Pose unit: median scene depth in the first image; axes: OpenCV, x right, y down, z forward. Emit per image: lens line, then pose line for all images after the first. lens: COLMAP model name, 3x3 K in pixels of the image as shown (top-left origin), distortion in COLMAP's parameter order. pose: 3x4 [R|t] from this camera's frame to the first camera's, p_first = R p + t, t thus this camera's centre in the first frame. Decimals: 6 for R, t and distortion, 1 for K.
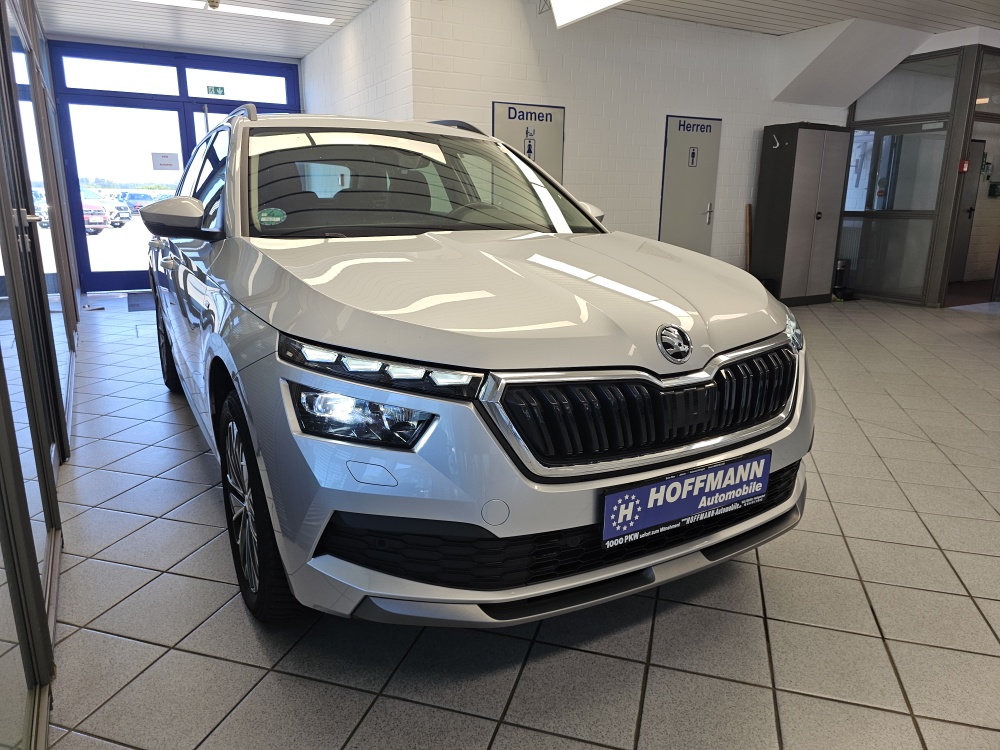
lens RADIAL K [[693.4, 0, 503.7], [0, 693.4, 373.5], [0, 0, 1]] dist [0.041589, -0.057715]
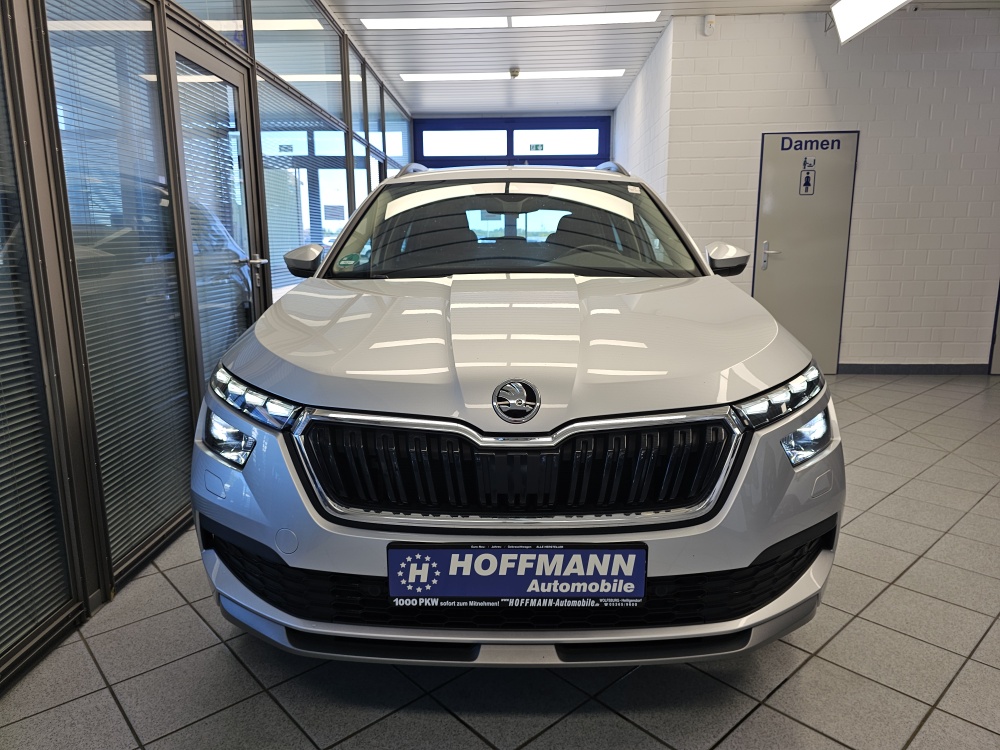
lens RADIAL K [[693.4, 0, 503.7], [0, 693.4, 373.5], [0, 0, 1]] dist [0.041589, -0.057715]
pose [[0.847464, 0.083122, -0.524304, 0.675565], [-0.112355, 0.993375, -0.024119, -0.052140], [0.518826, 0.079349, 0.851189, 0.218525]]
